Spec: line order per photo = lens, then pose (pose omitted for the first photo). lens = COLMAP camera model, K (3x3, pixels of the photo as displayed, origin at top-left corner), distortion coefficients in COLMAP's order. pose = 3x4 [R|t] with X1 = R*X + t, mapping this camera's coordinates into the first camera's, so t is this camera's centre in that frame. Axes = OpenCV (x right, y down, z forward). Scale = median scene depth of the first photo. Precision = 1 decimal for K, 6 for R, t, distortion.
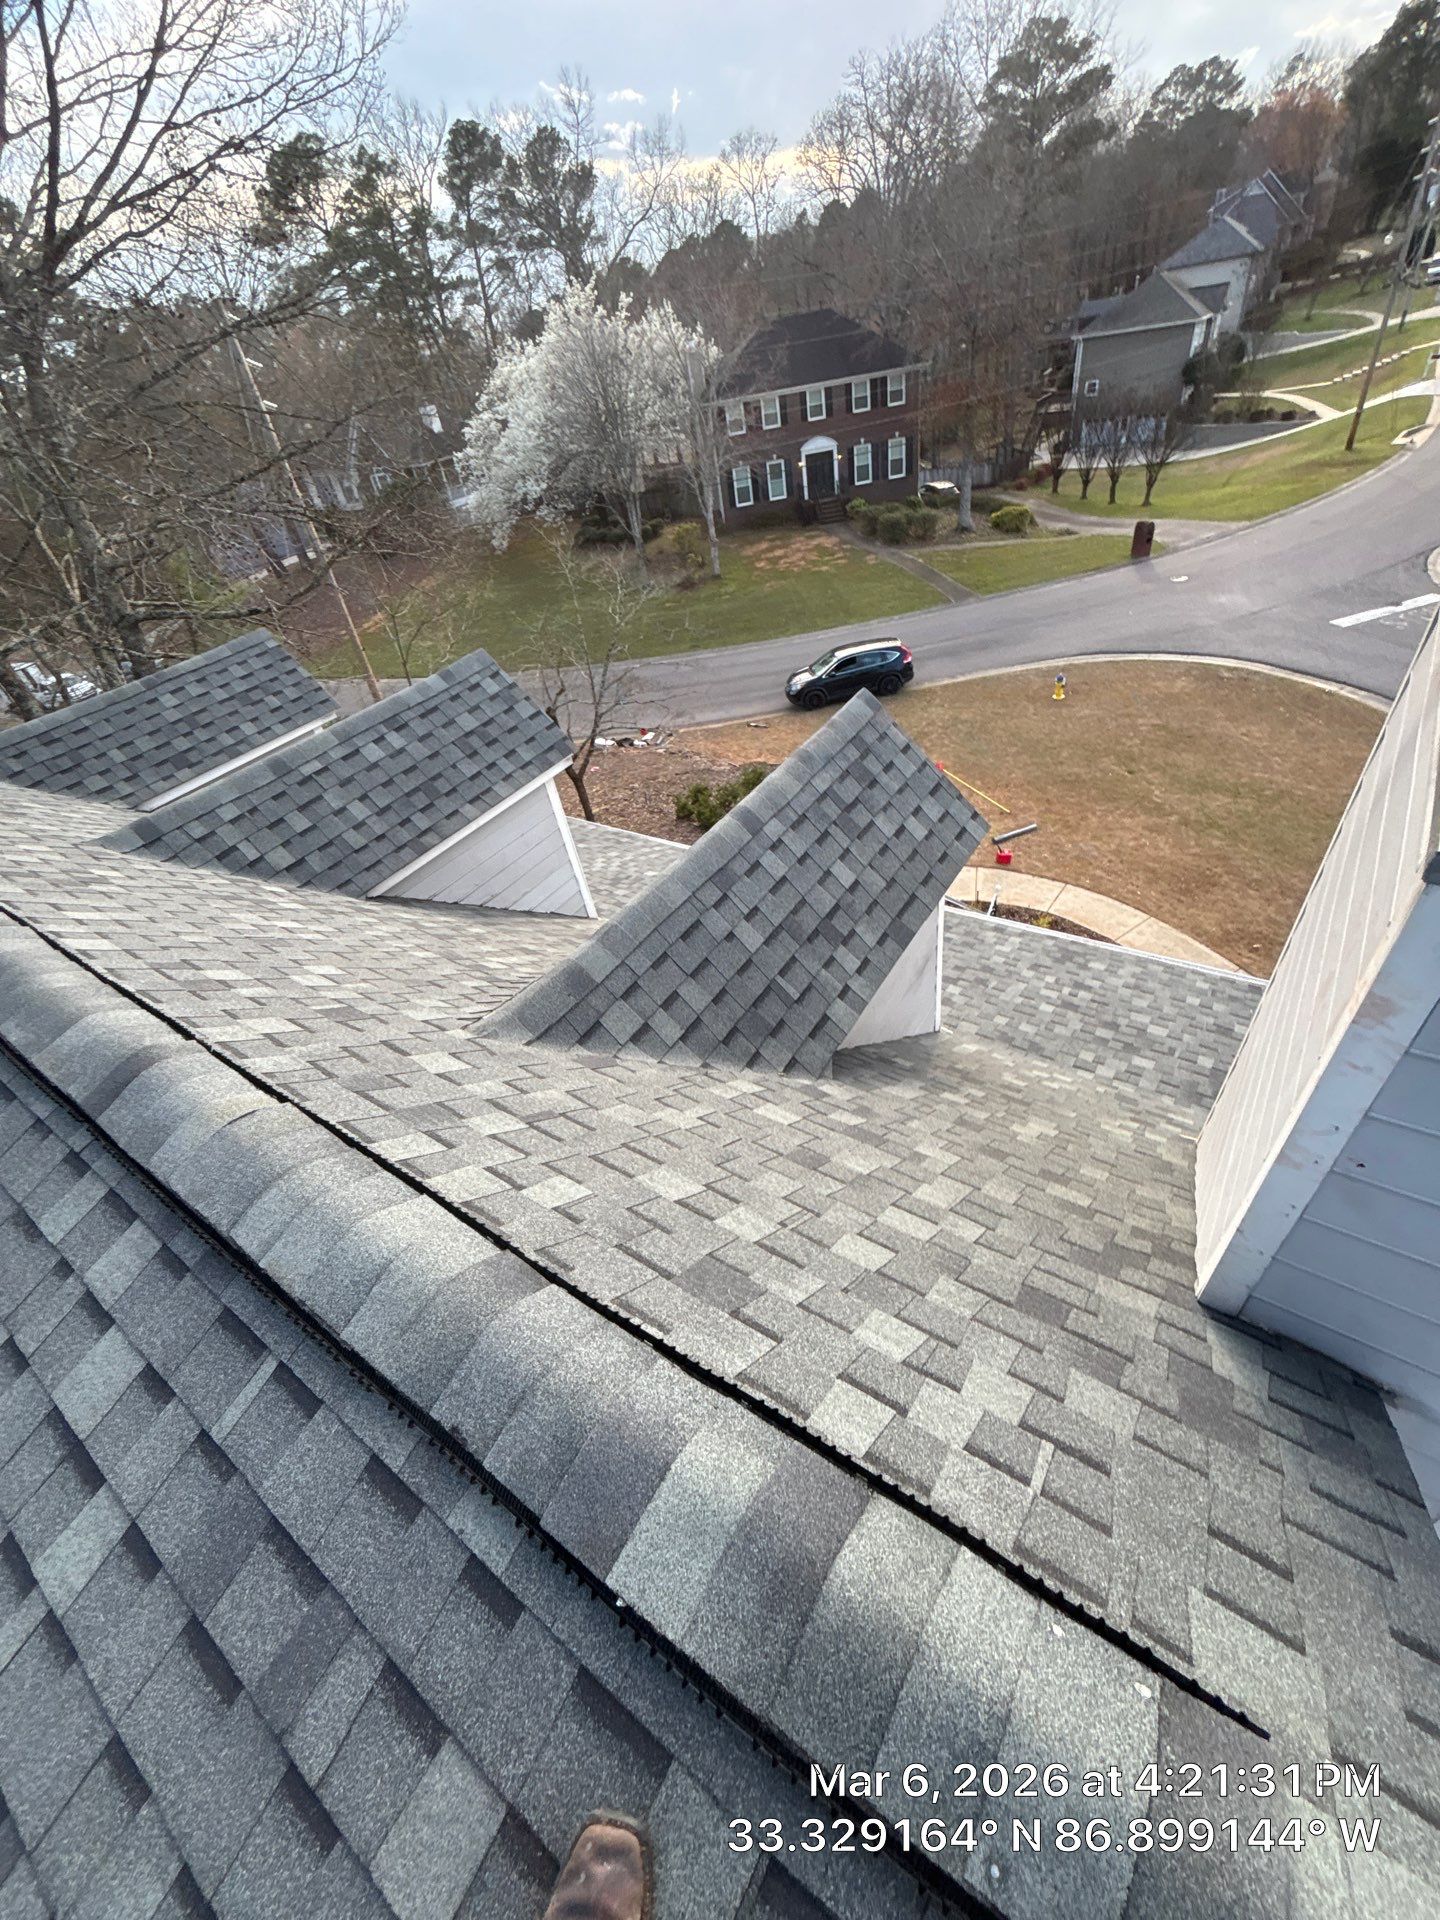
lens RADIAL K [[786.2, 0, 733.7], [0, 786.2, 963.9], [0, 0, 1]] dist [0.004292, -0.000013]
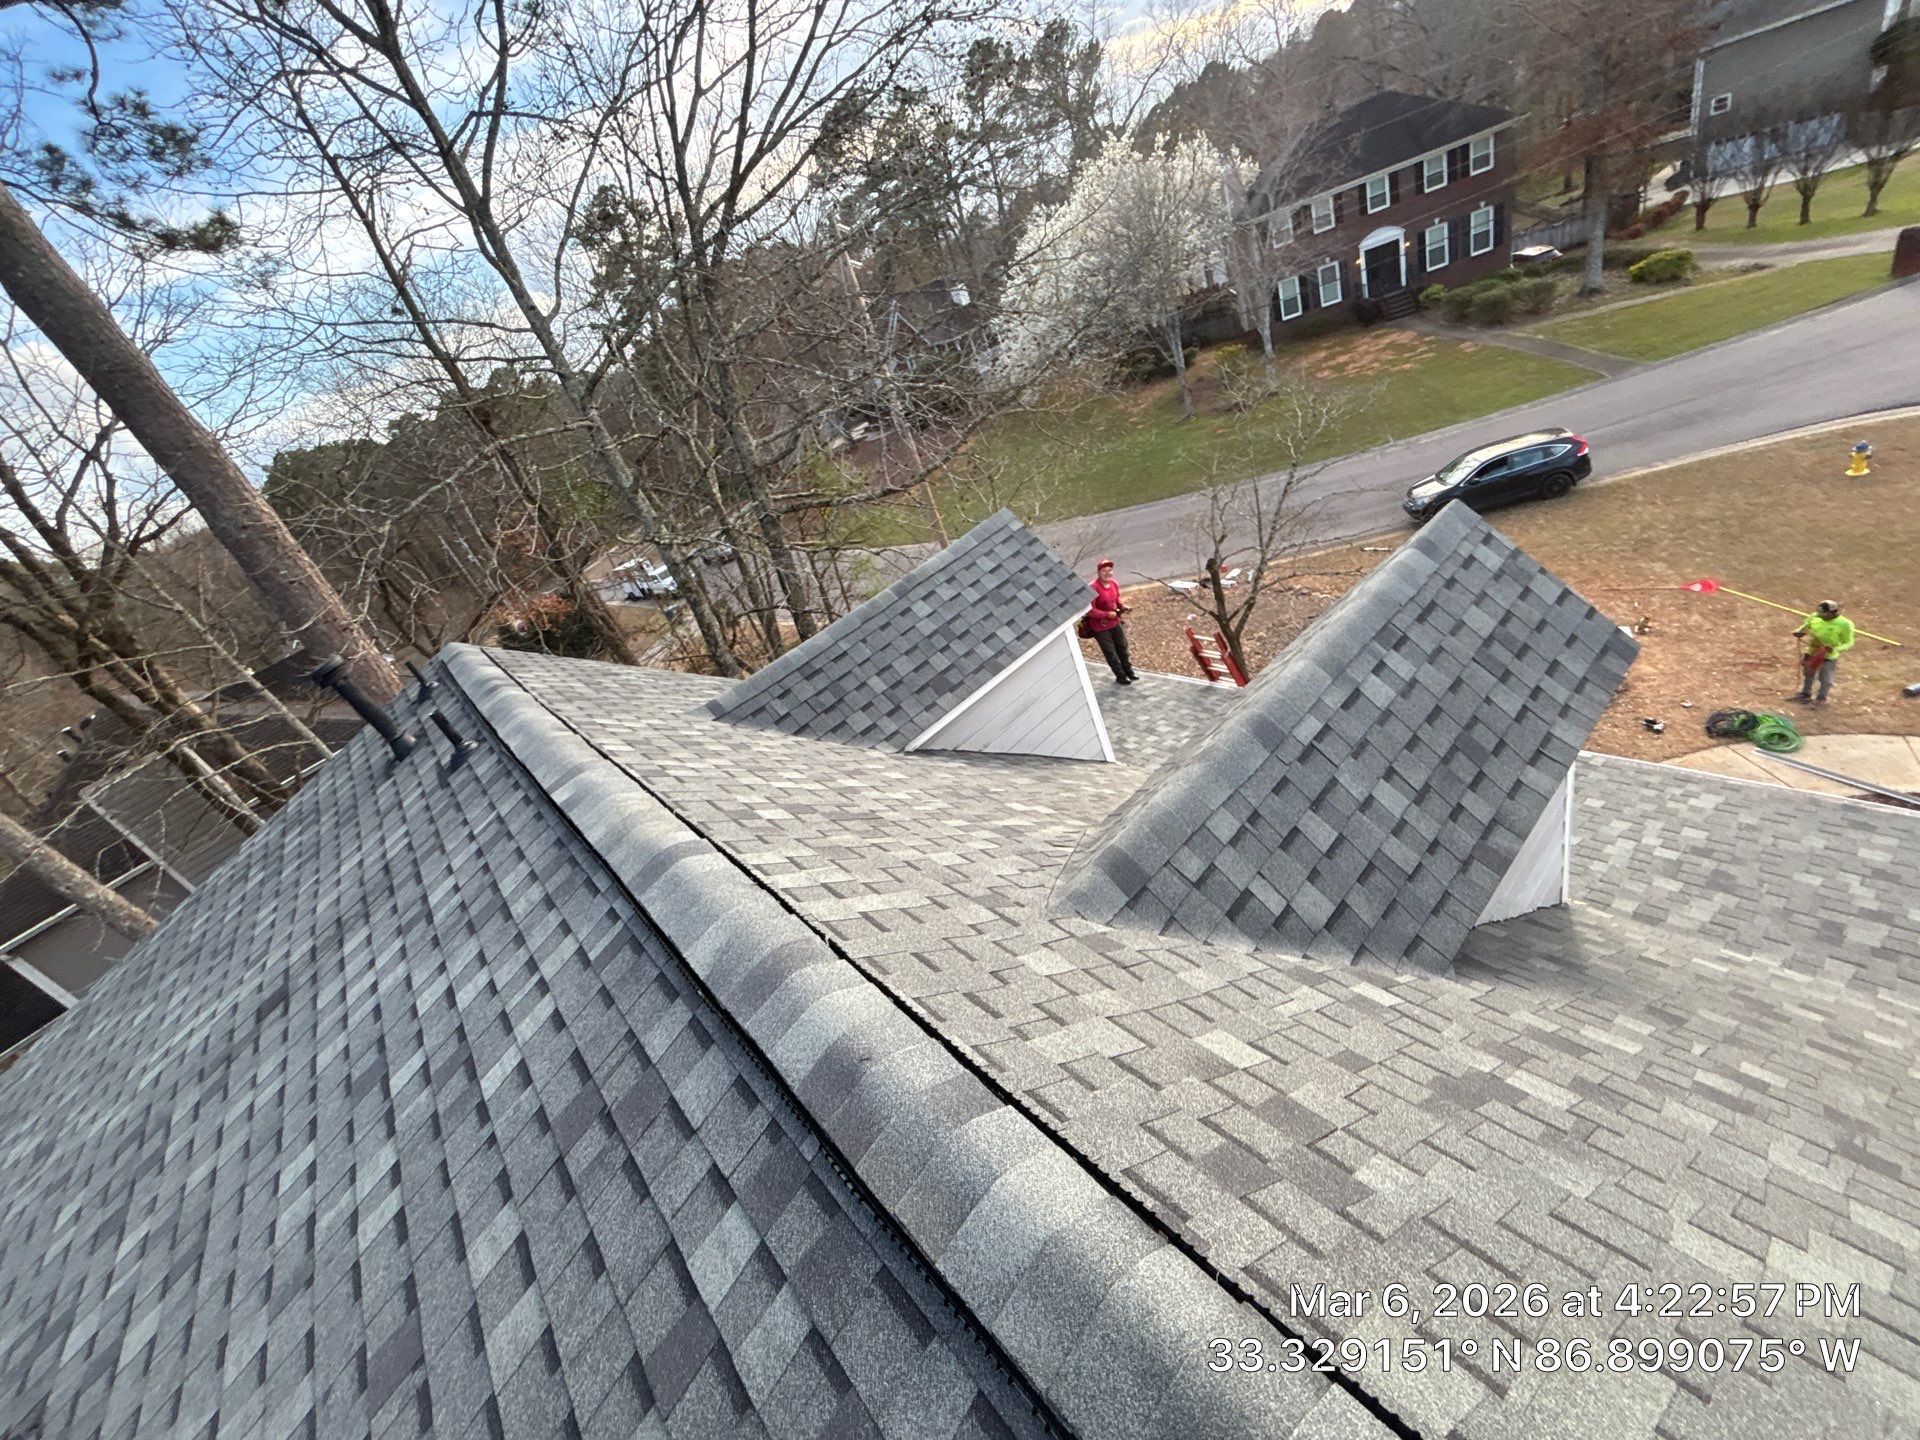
lens RADIAL K [[786.2, 0, 955.1], [0, 786.2, 719.1], [0, 0, 1]] dist [0.004292, -0.000013]
pose [[0.949575, -0.030280, -0.312074, -0.103729], [0.000461, 0.995460, -0.095184, -0.034533], [0.313539, 0.090241, 0.945278, 0.062128]]
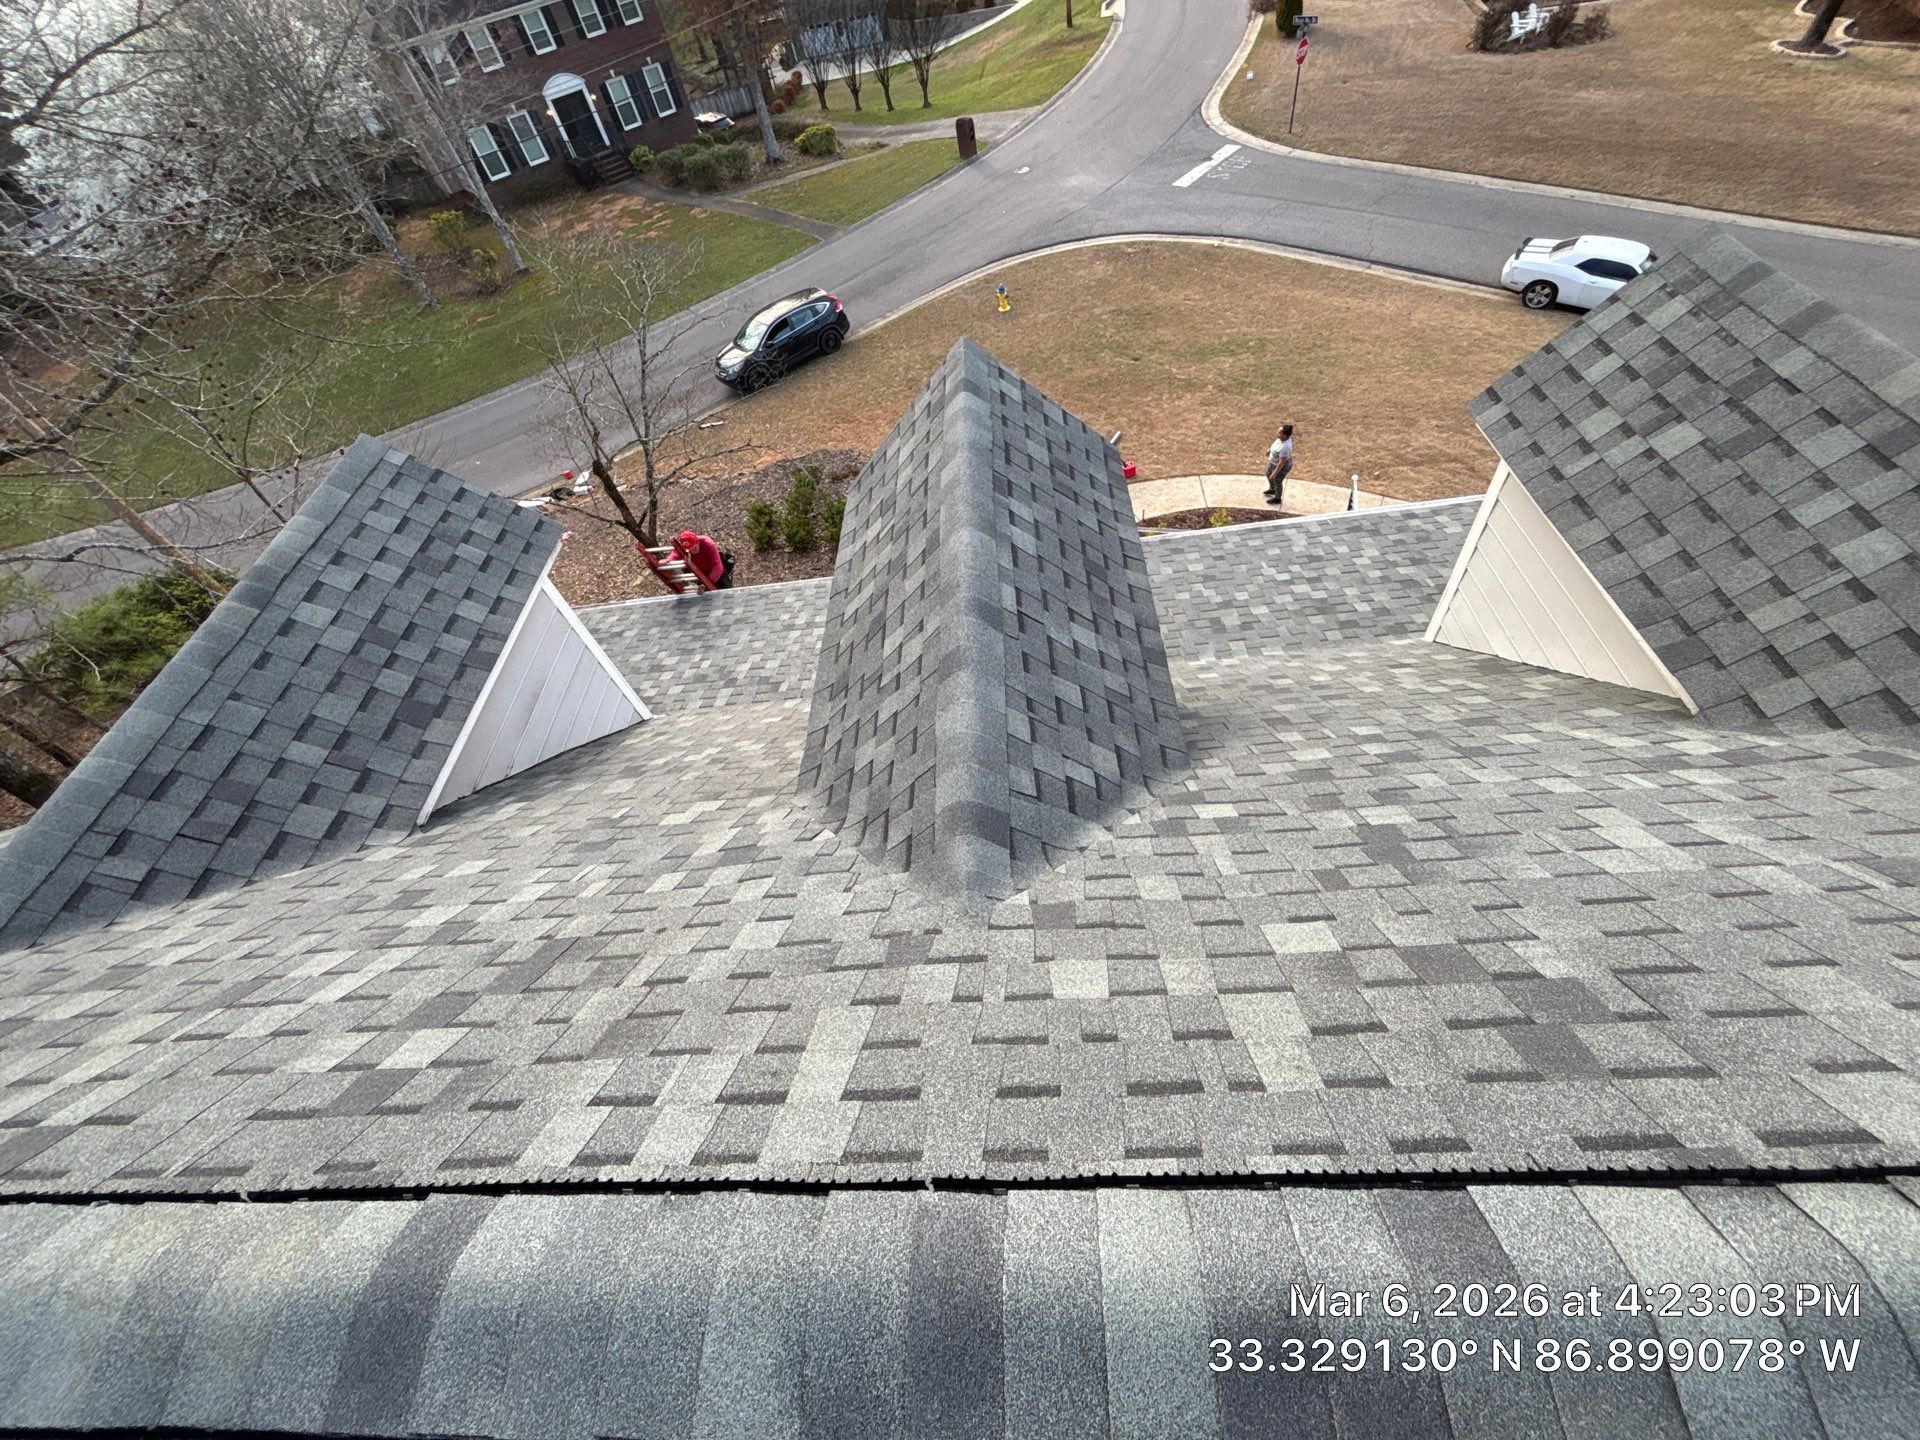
lens RADIAL K [[786.2, 0, 959.3], [0, 786.2, 713.5], [0, 0, 1]] dist [0.004292, -0.000013]
pose [[0.834589, -0.417437, 0.359454, -0.137179], [0.382050, 0.908701, 0.168227, -0.048191], [-0.396860, -0.003071, 0.917874, 0.087023]]
